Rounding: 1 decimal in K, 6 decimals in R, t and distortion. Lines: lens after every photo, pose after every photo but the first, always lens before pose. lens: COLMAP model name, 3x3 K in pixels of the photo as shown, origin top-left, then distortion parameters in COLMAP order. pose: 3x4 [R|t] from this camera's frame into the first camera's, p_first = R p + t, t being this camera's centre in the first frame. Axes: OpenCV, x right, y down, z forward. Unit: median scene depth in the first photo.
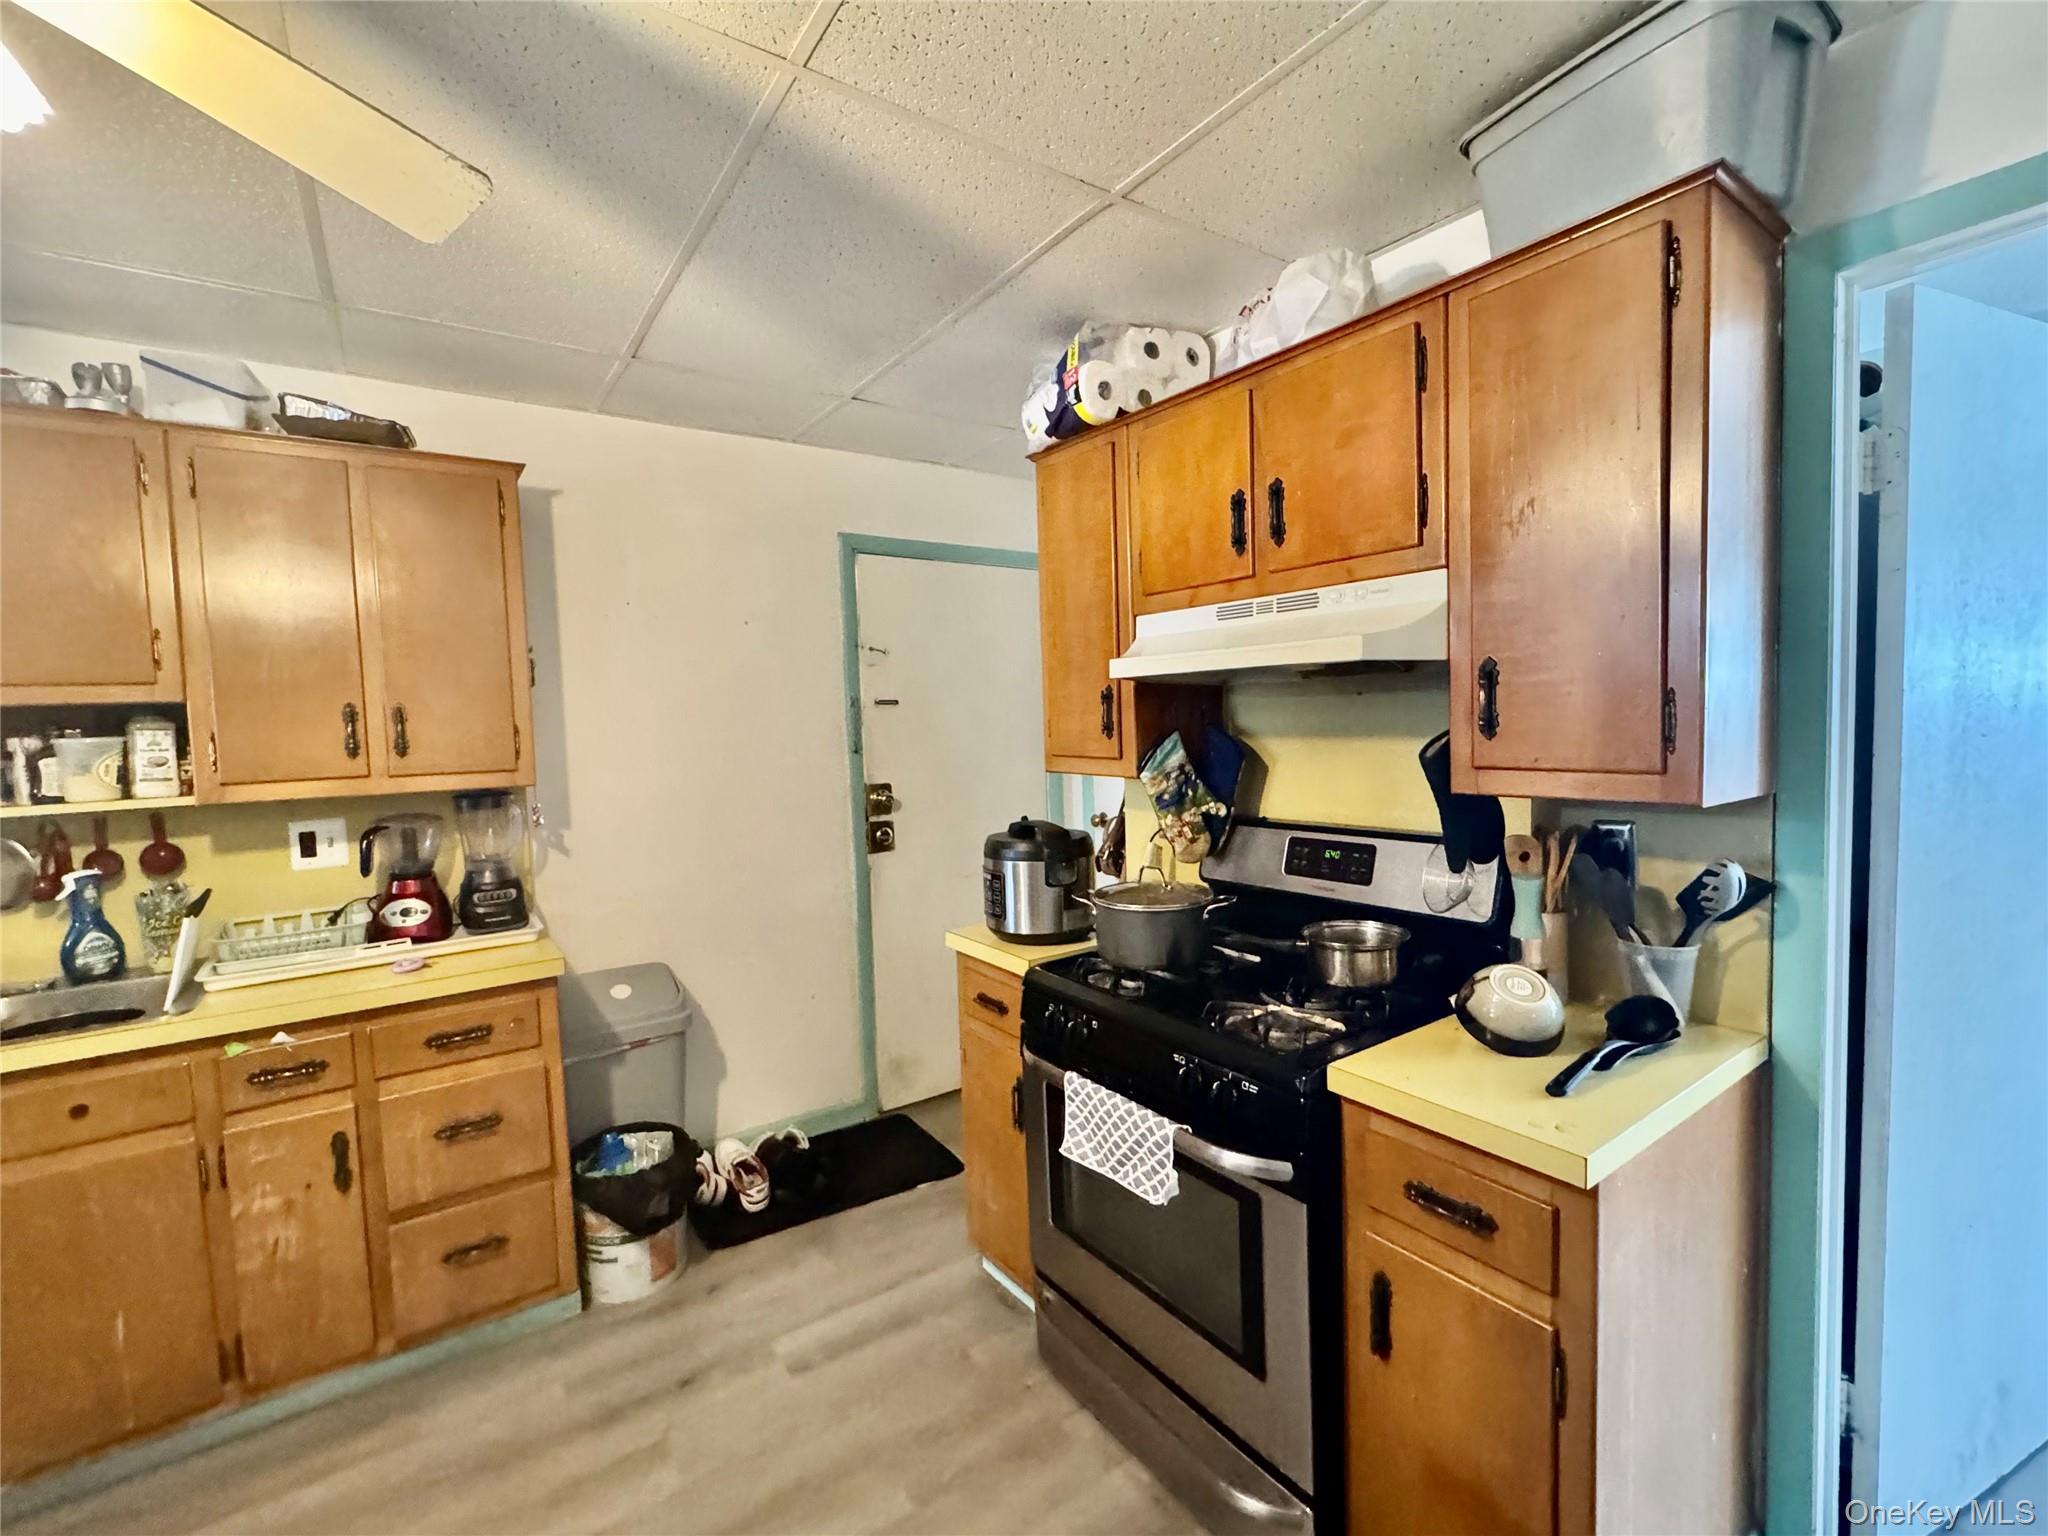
lens RADIAL K [[895.5, 0, 1024.5], [0, 895.5, 766.4], [0, 0, 1]] dist [-0.001422, -0.000342]
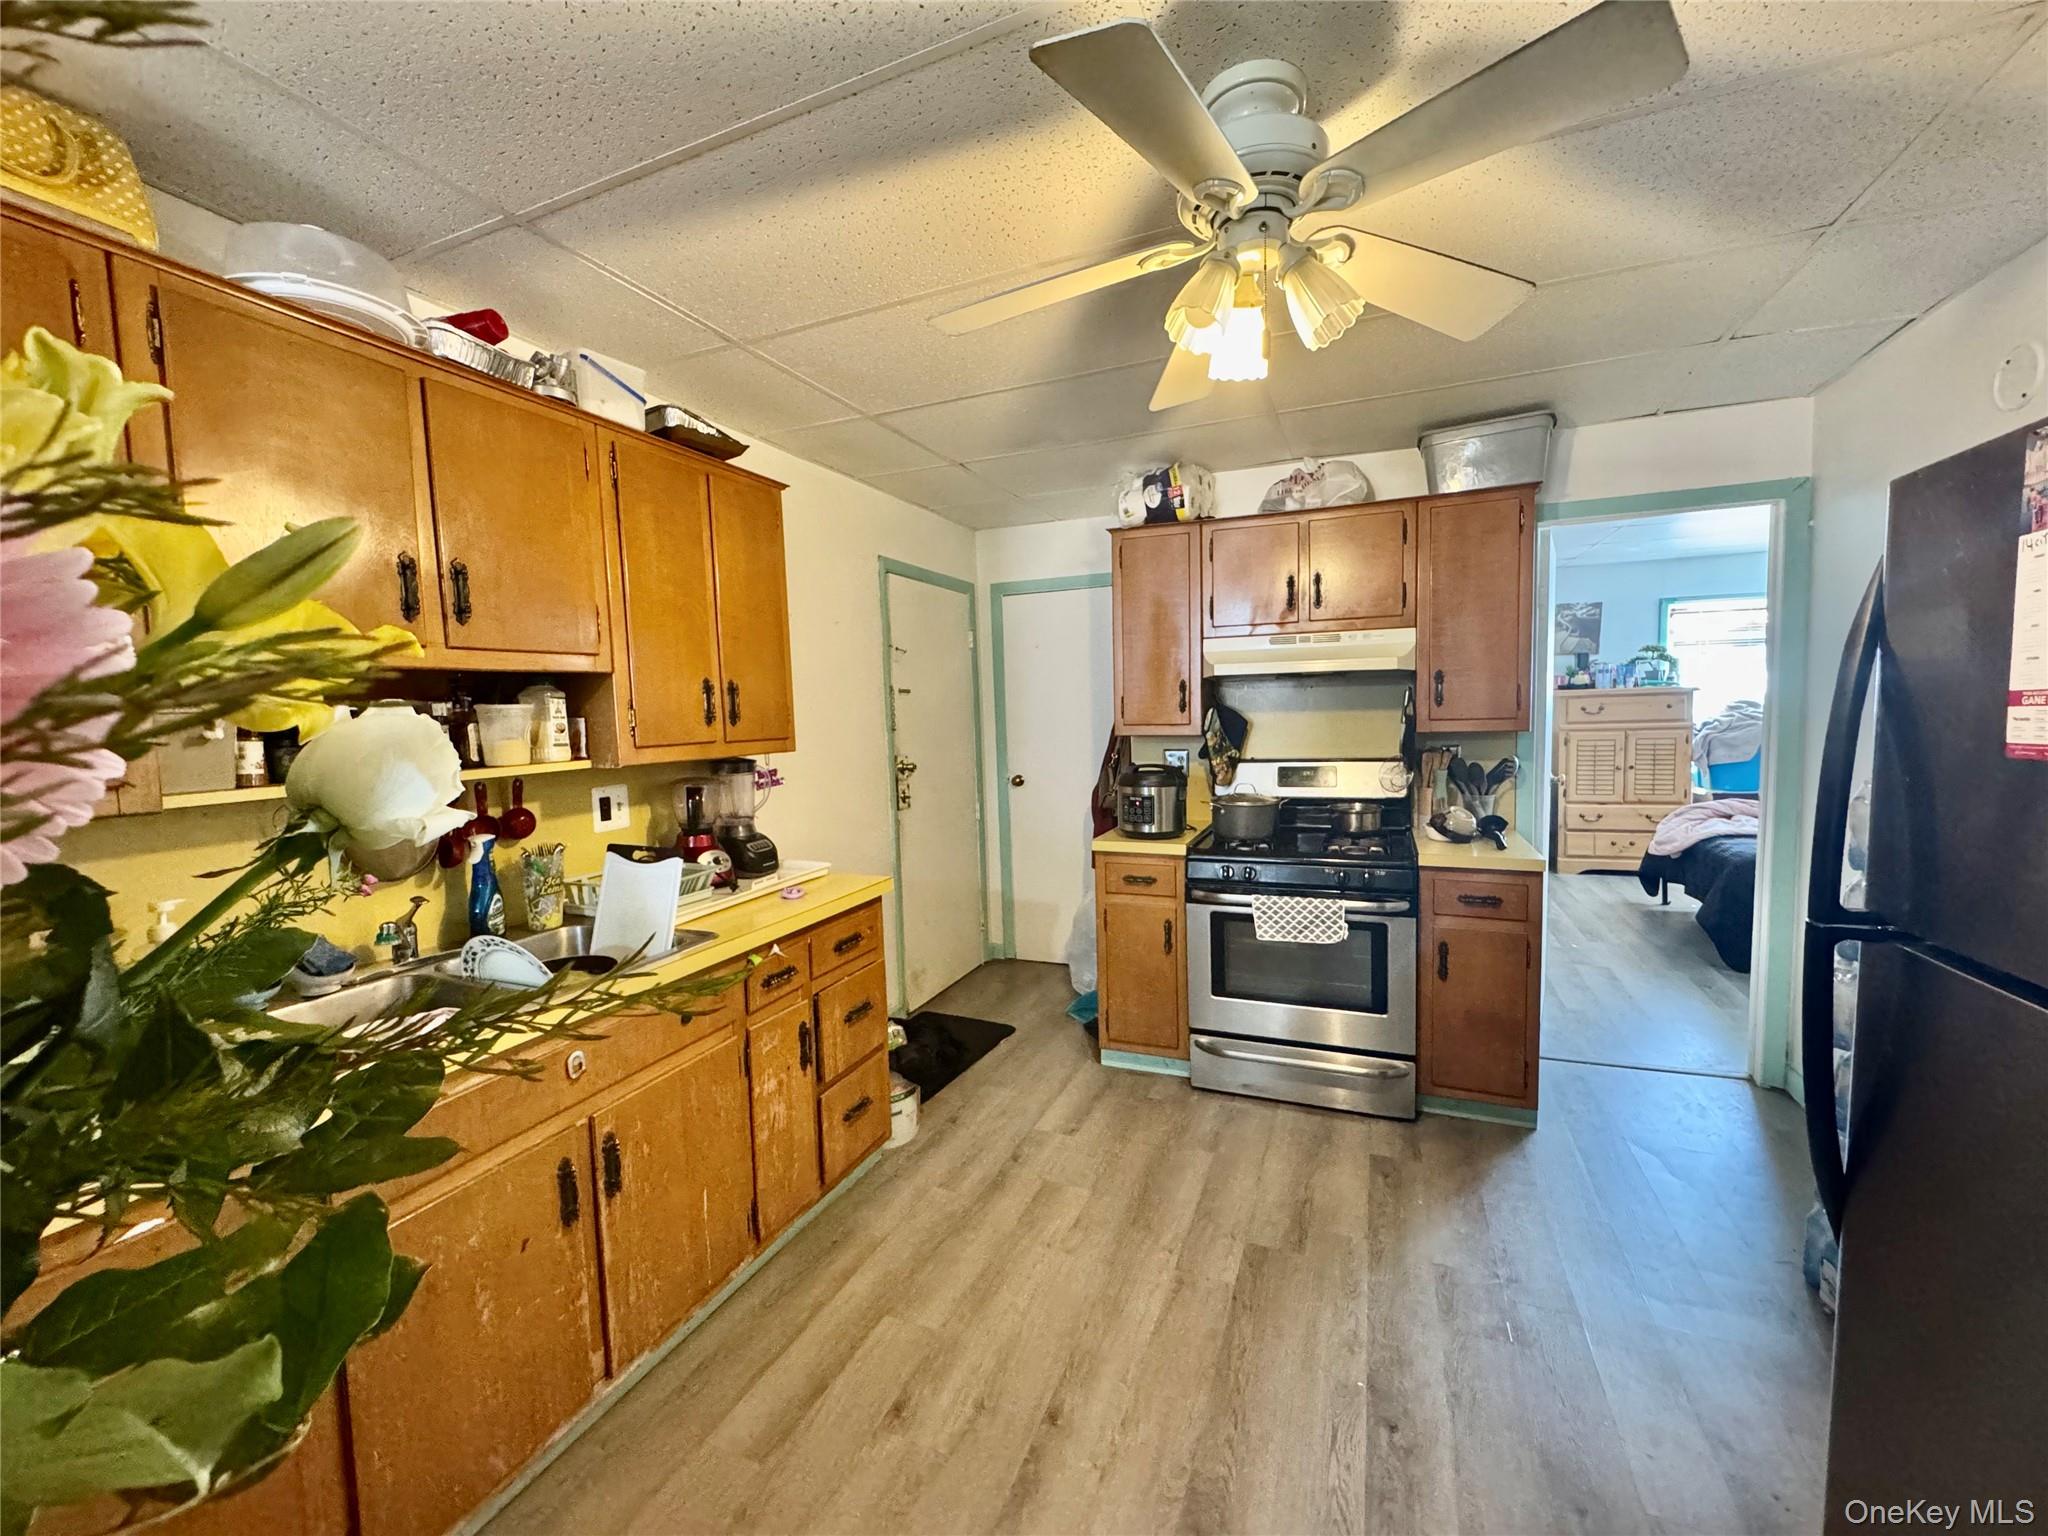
lens RADIAL K [[818.2, 0, 1019.6], [0, 818.2, 766.7], [0, 0, 1]] dist [-0.001165, 0.000334]
pose [[0.846901, -0.030650, 0.530867, -1.035997], [0.030776, 0.999489, 0.008608, 0.049945], [-0.530859, 0.009047, 0.847412, -0.118285]]
